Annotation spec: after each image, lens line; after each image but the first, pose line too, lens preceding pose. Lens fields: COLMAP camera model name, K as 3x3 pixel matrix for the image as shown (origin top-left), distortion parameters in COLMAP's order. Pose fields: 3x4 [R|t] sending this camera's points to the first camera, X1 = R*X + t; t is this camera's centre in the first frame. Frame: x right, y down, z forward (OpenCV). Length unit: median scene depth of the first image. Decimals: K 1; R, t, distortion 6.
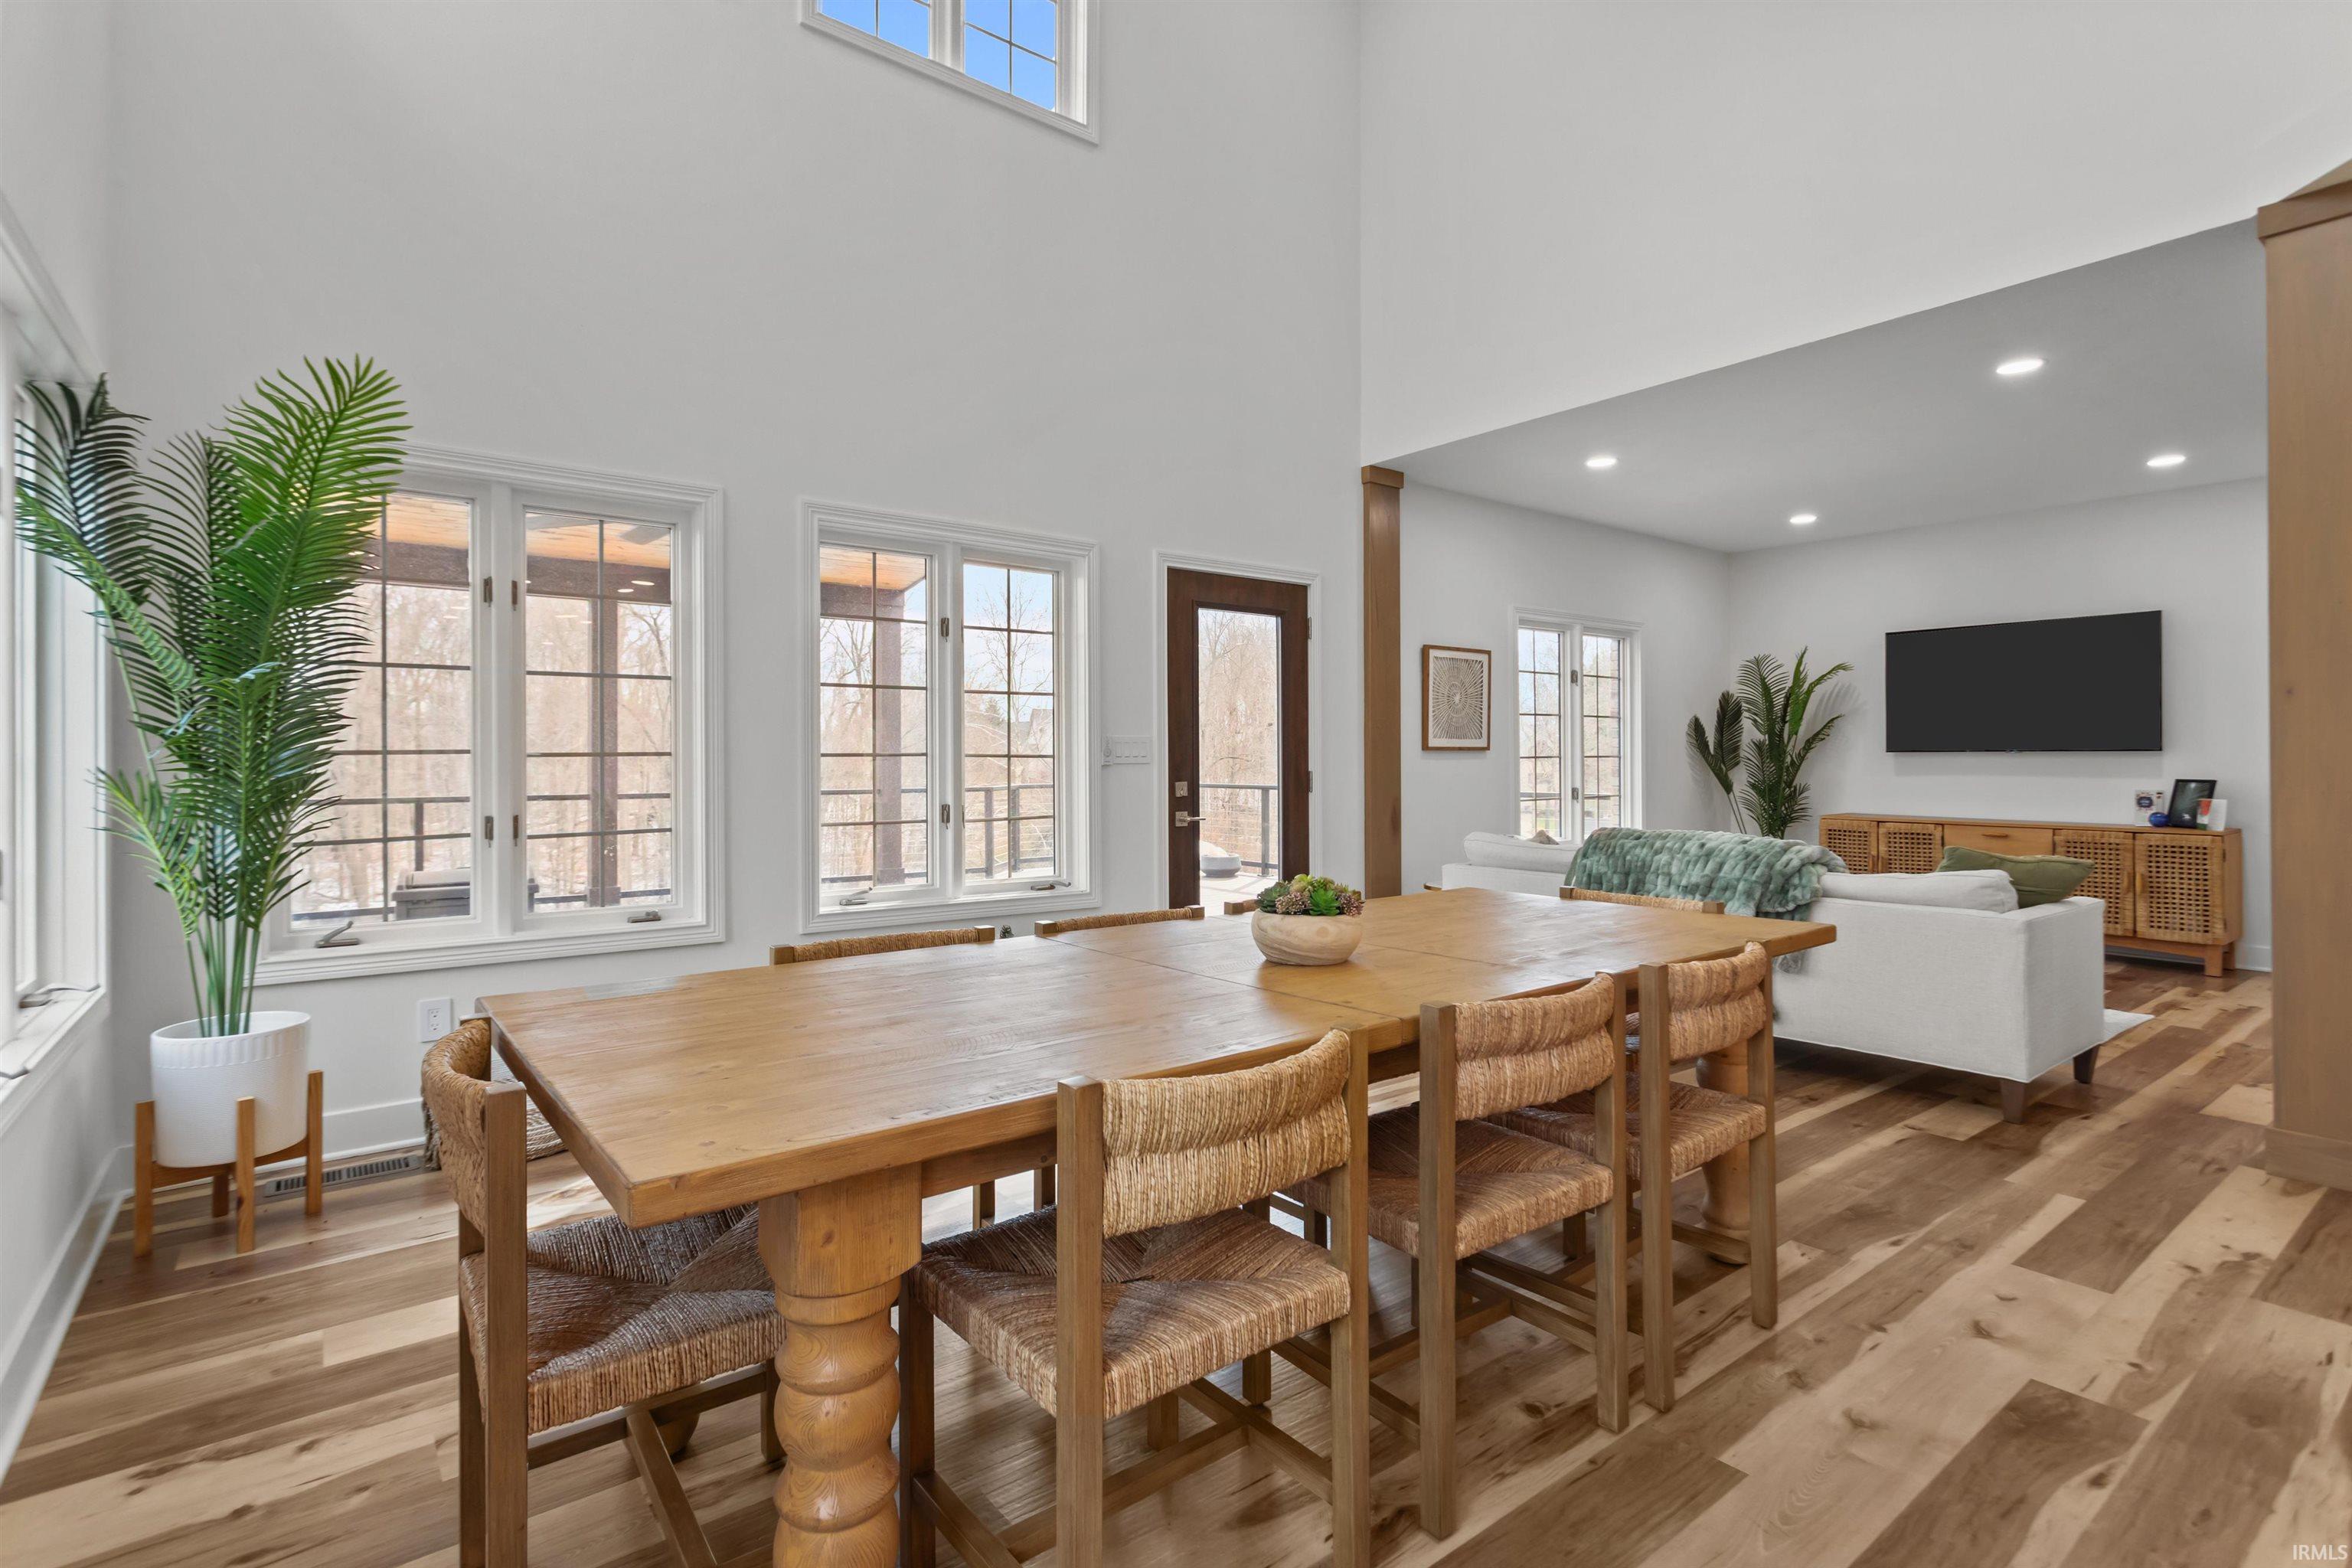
lens RADIAL K [[1112.5, 0, 1174.7], [0, 1112.5, 755.2], [0, 0, 1]] dist [-0.004714, 0.001269]
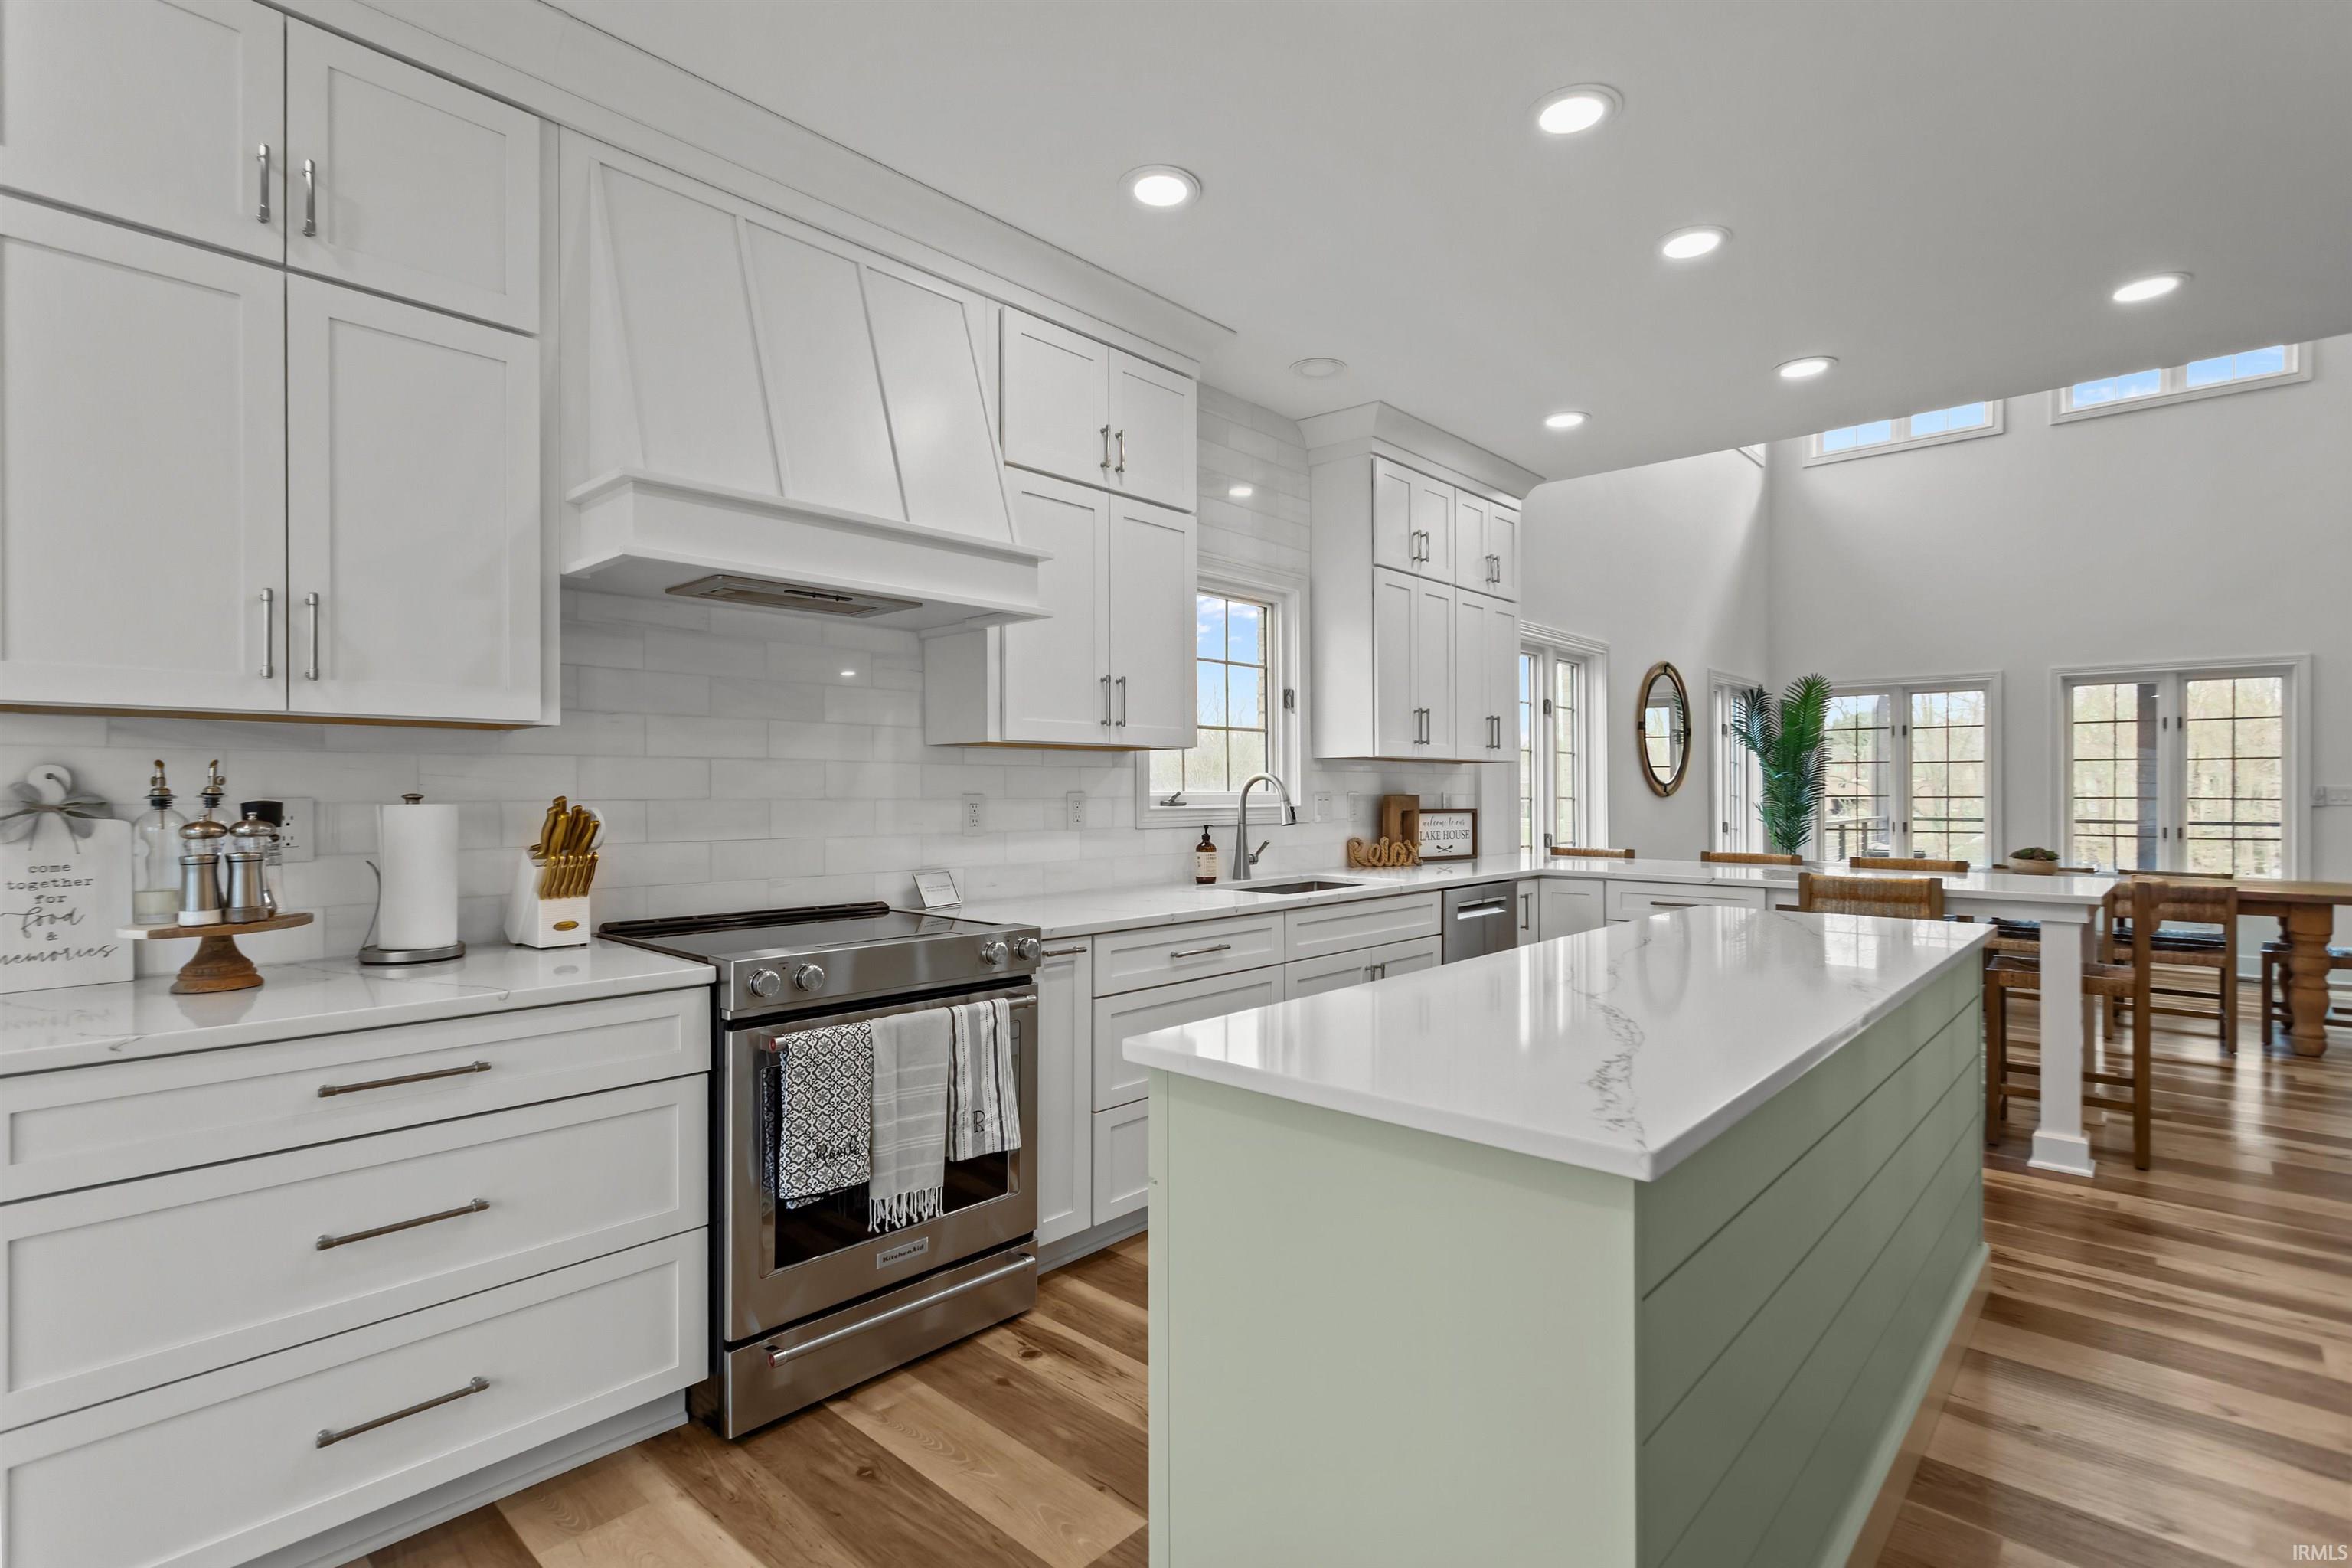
lens RADIAL K [[1112.5, 0, 1187.1], [0, 1112.5, 789.9], [0, 0, 1]] dist [-0.004714, 0.001269]
pose [[0.177304, 0.001850, -0.984154, 1.070214], [0.001951, 0.999996, 0.002232, -0.017459], [0.984154, -0.002316, 0.177299, -0.686907]]
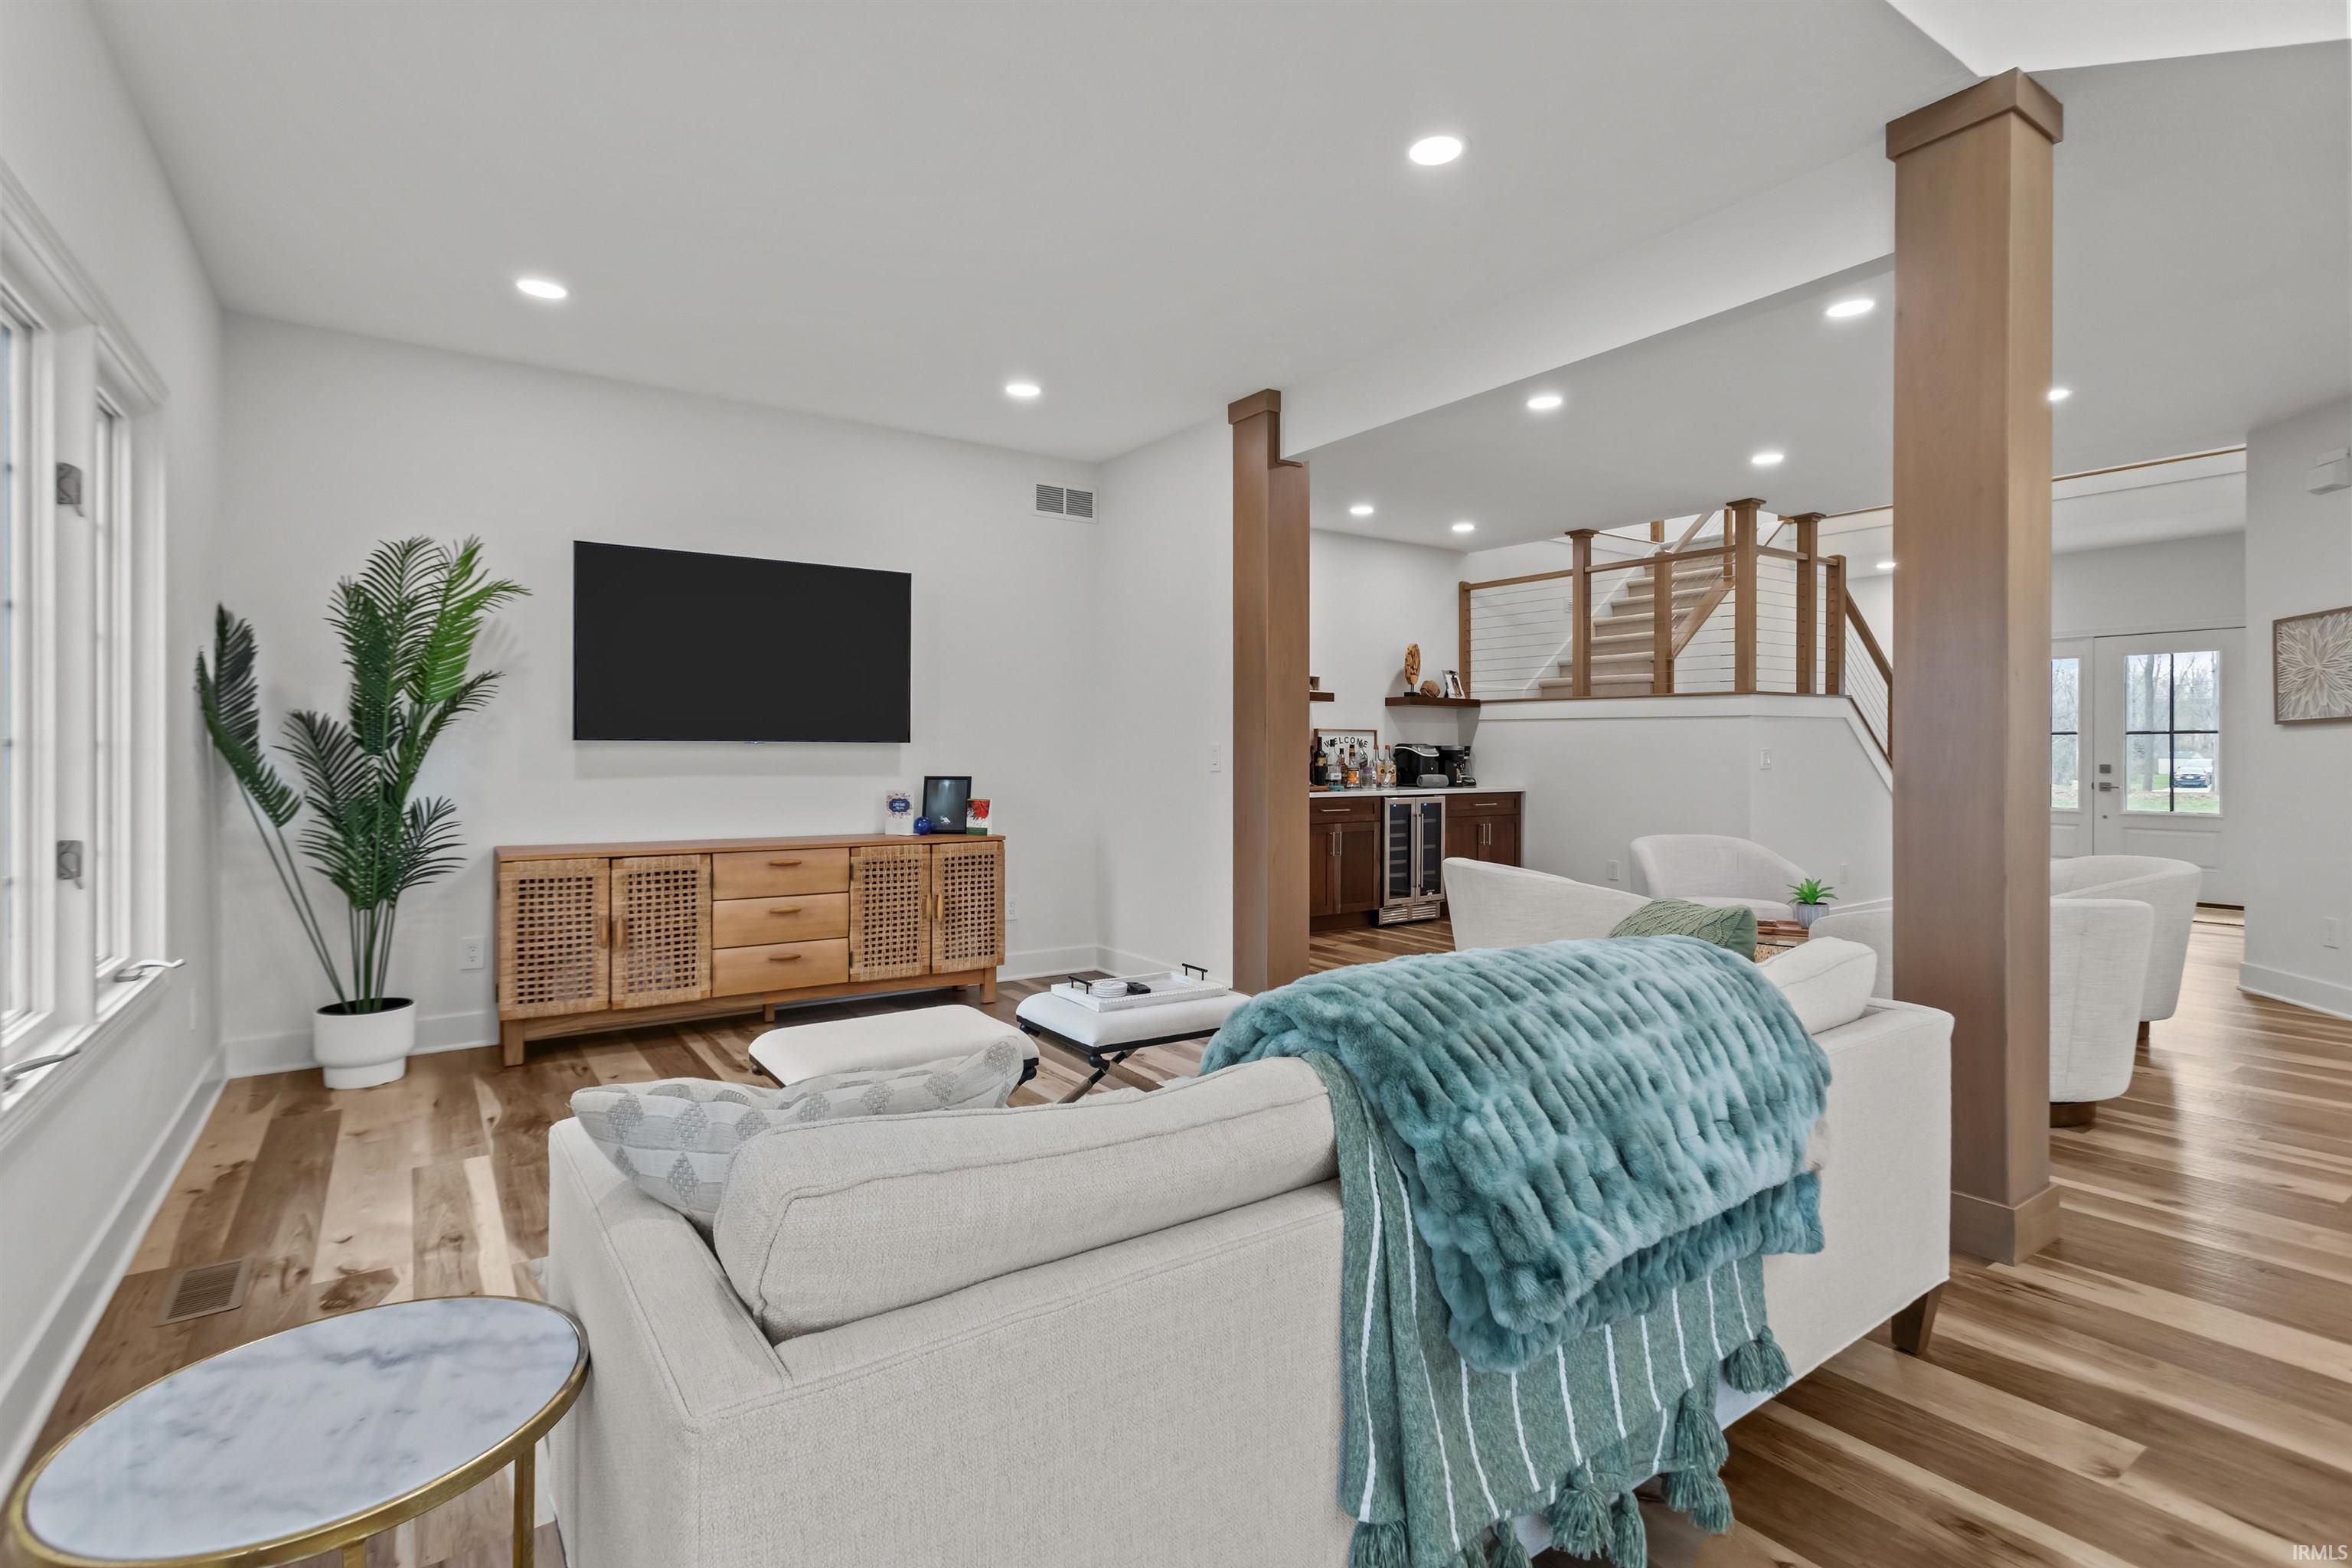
lens RADIAL K [[1112.5, 0, 1183.3], [0, 1112.5, 760.5], [0, 0, 1]] dist [-0.004714, 0.001269]
pose [[0.050185, -0.005439, 0.998725, 0.086950], [-0.005772, 0.999967, 0.005736, 0.004413], [-0.998723, -0.006052, 0.050152, 0.920485]]
